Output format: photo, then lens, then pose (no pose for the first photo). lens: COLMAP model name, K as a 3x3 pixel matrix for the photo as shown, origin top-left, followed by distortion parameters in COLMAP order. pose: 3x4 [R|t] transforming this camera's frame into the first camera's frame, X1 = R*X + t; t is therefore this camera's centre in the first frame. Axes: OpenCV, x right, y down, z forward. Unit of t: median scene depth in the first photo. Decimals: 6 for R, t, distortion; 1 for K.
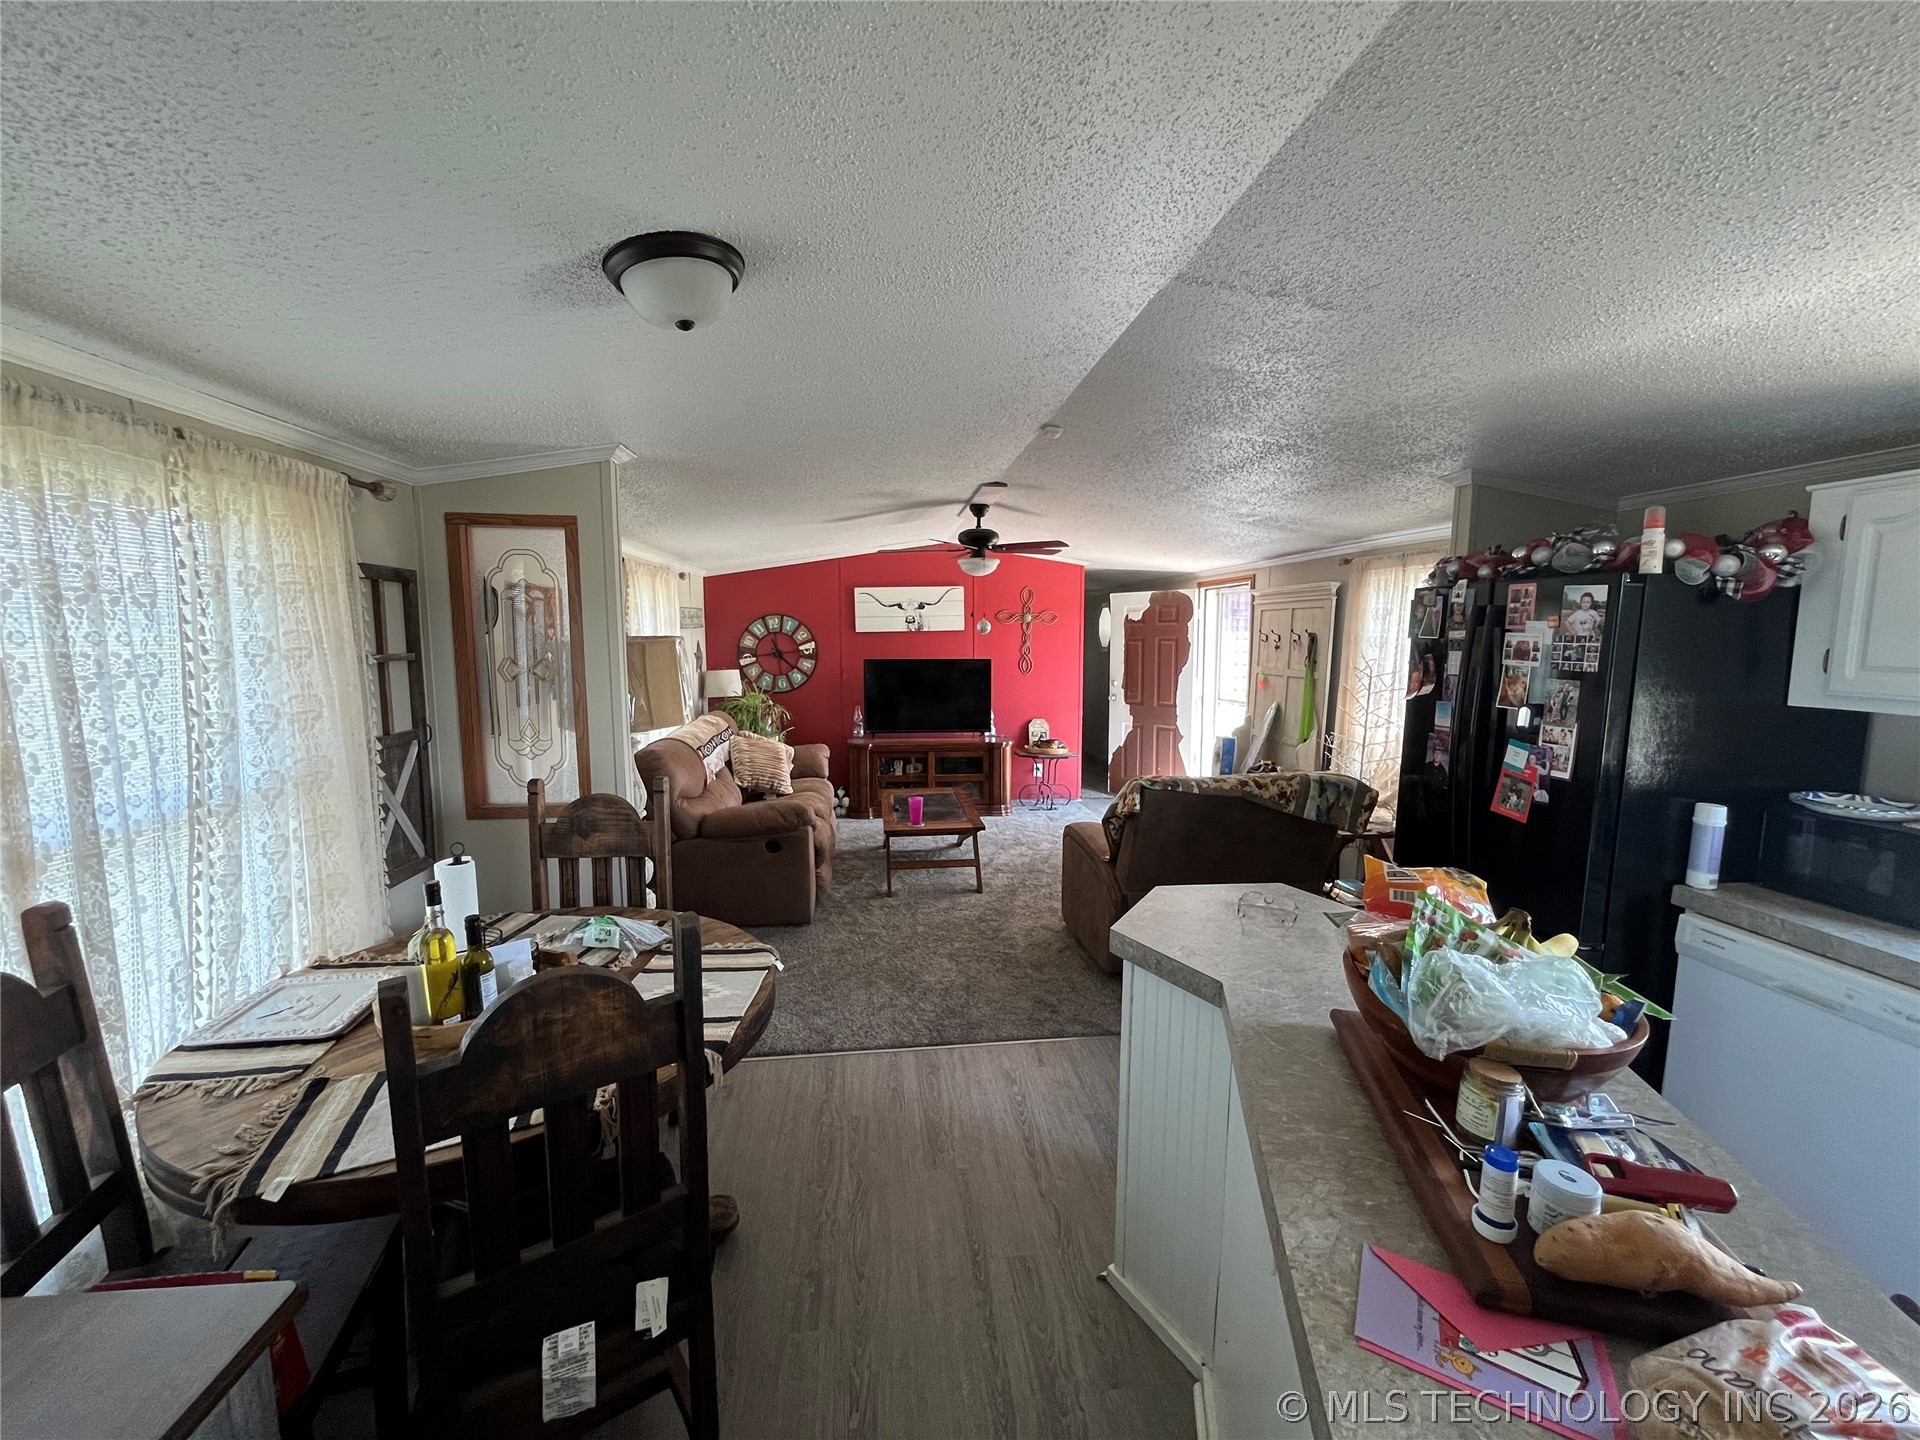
lens RADIAL K [[779.7, 0, 961.8], [0, 779.7, 725.9], [0, 0, 1]] dist [0.002895, -0.001067]
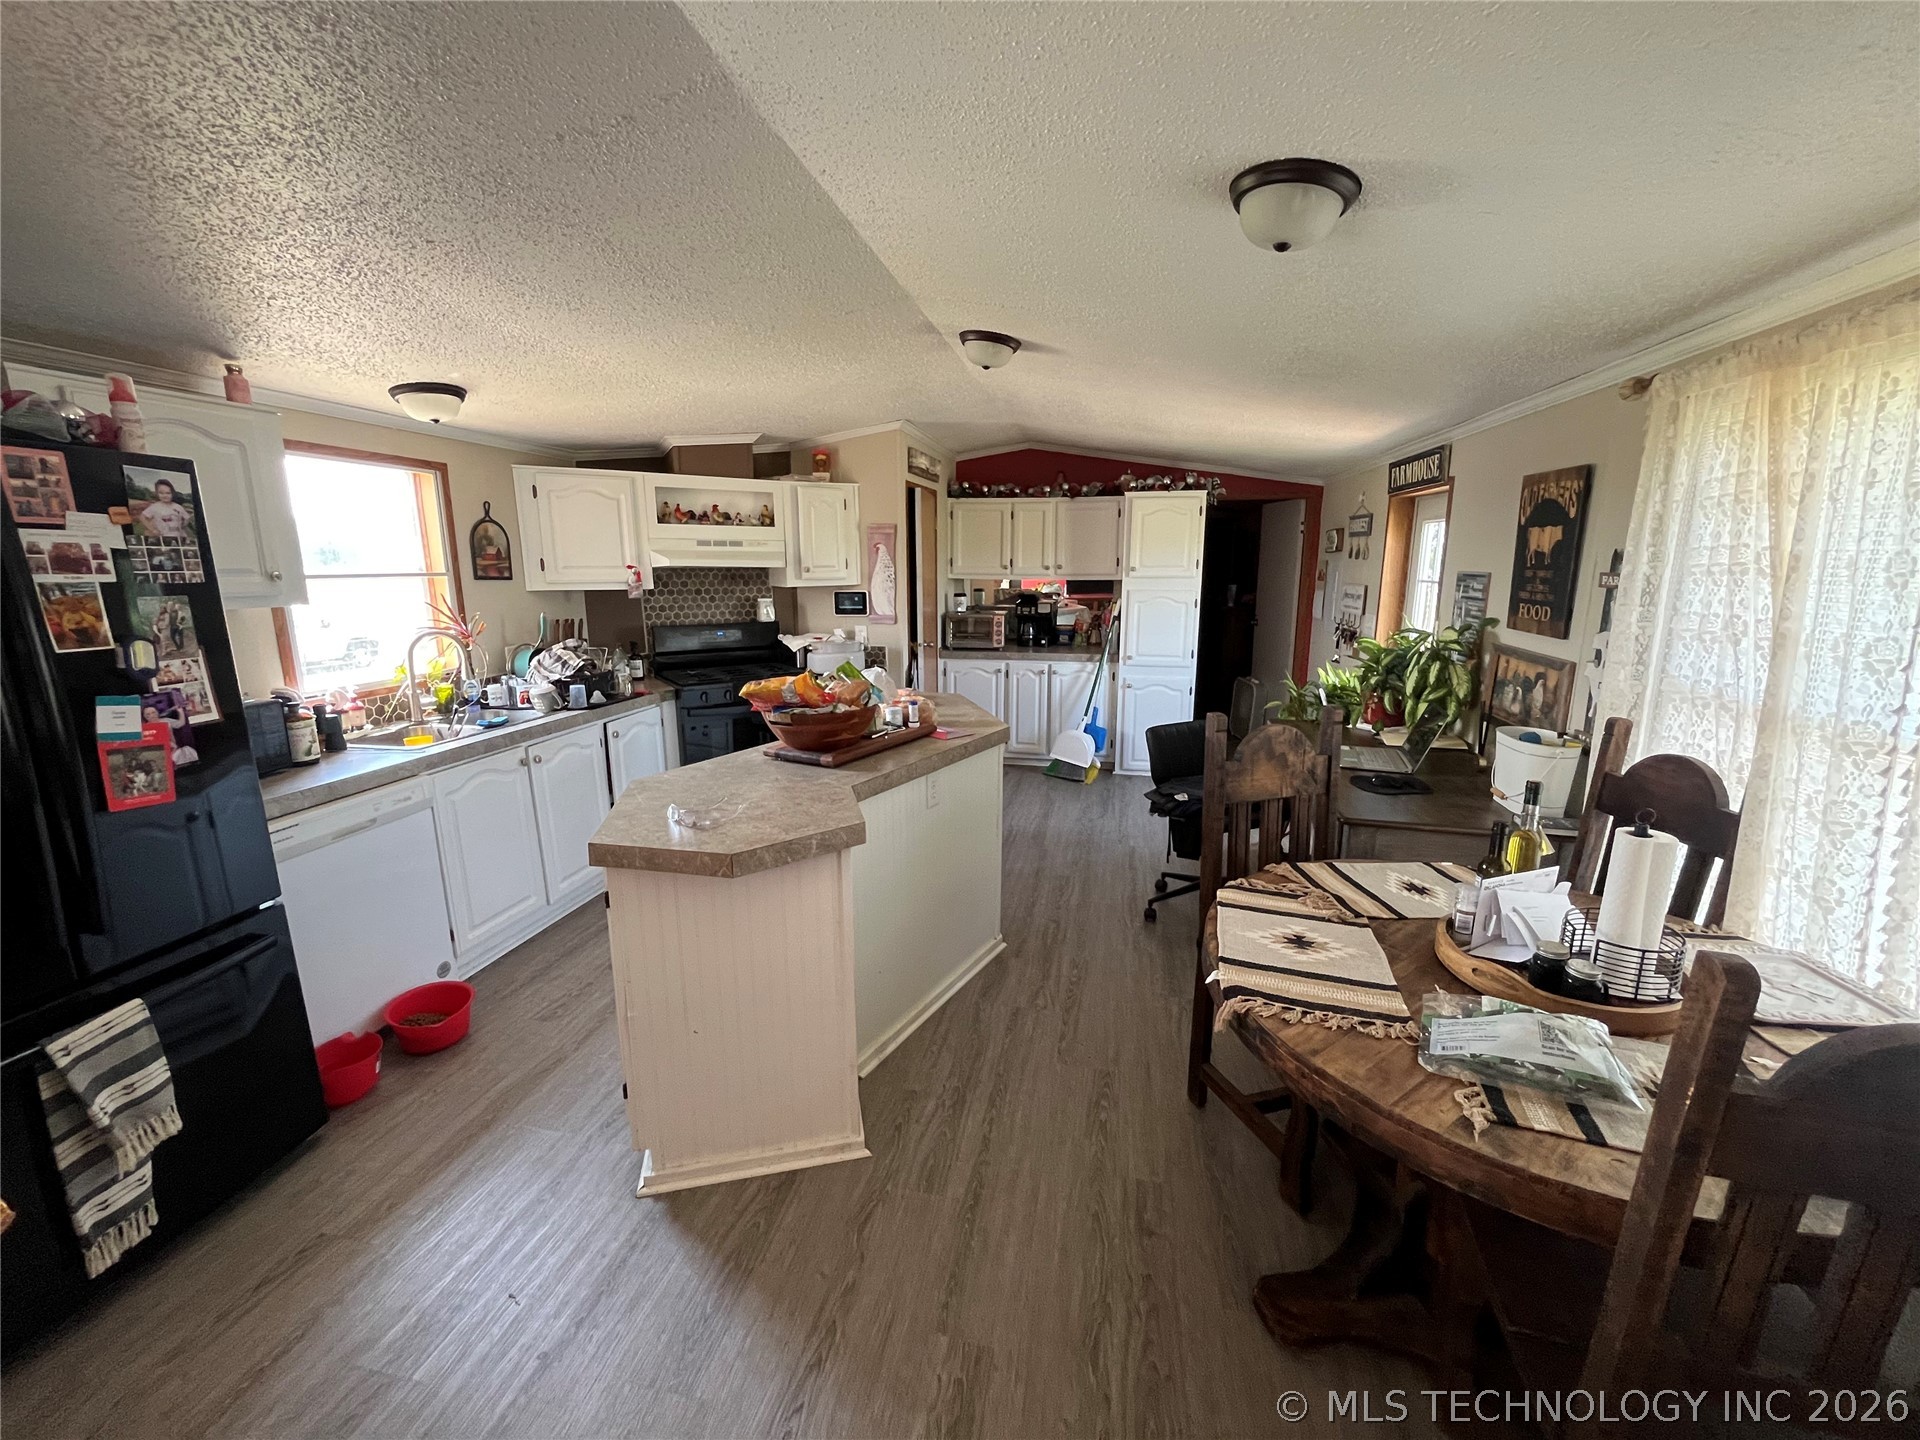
lens RADIAL K [[779.7, 0, 963.4], [0, 779.7, 716.8], [0, 0, 1]] dist [0.002895, -0.001067]
pose [[-0.950967, -0.062554, 0.302901, -0.190907], [0.036696, 0.949598, 0.311314, -0.152550], [-0.307108, 0.307165, -0.900741, 1.456860]]
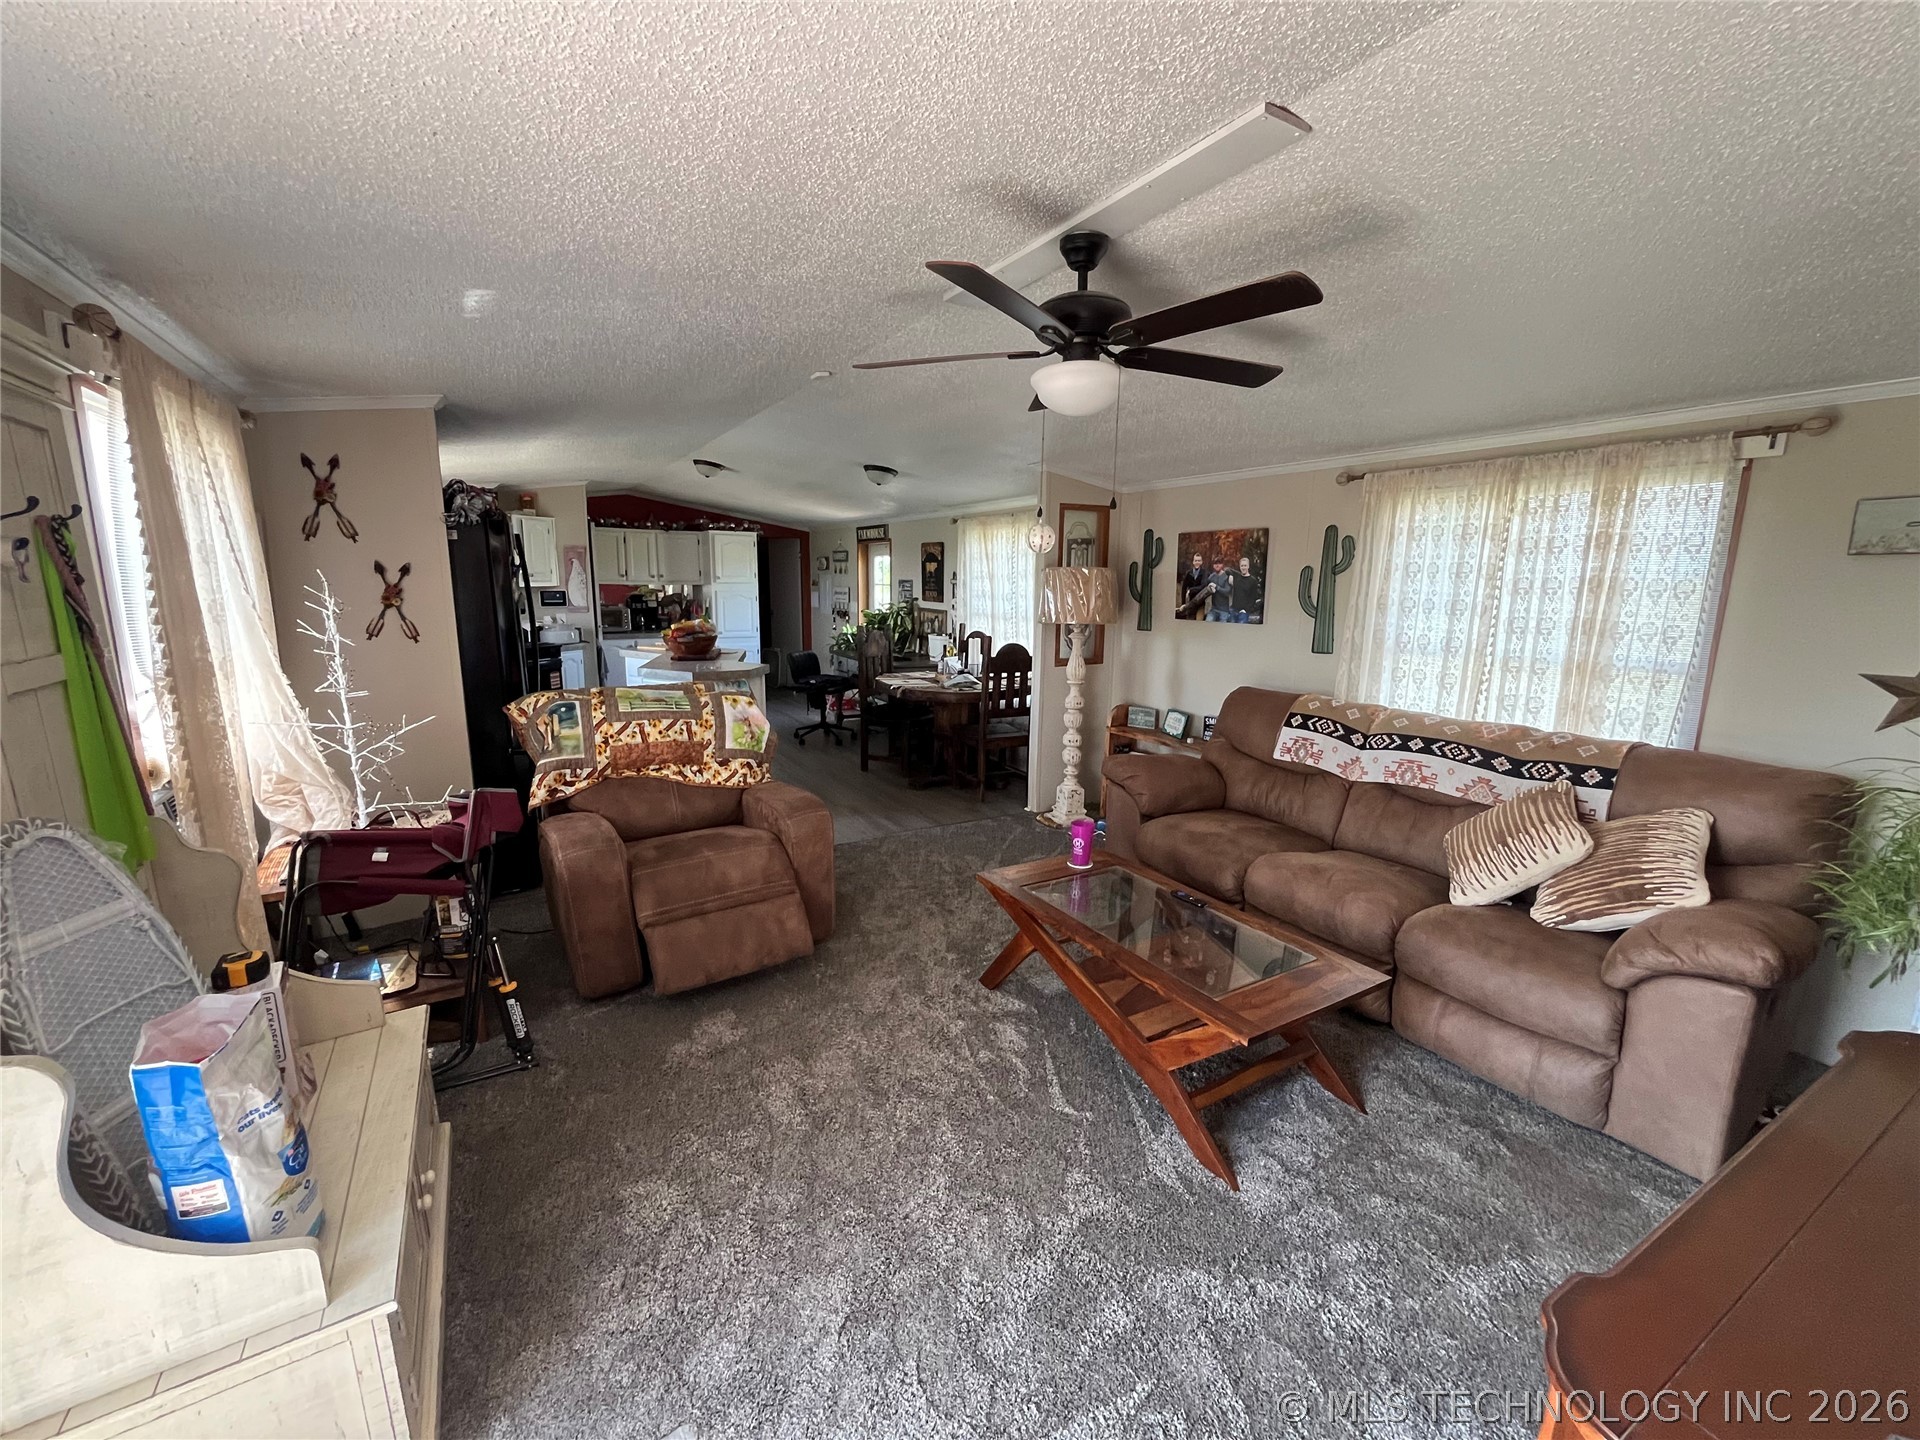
lens RADIAL K [[779.7, 0, 959.3], [0, 779.7, 728.8], [0, 0, 1]] dist [0.002895, -0.001067]
pose [[-0.911927, 0.063227, -0.405452, 0.453158], [-0.065720, 0.952801, 0.296396, -0.301419], [0.405056, 0.296938, -0.864730, 2.788491]]
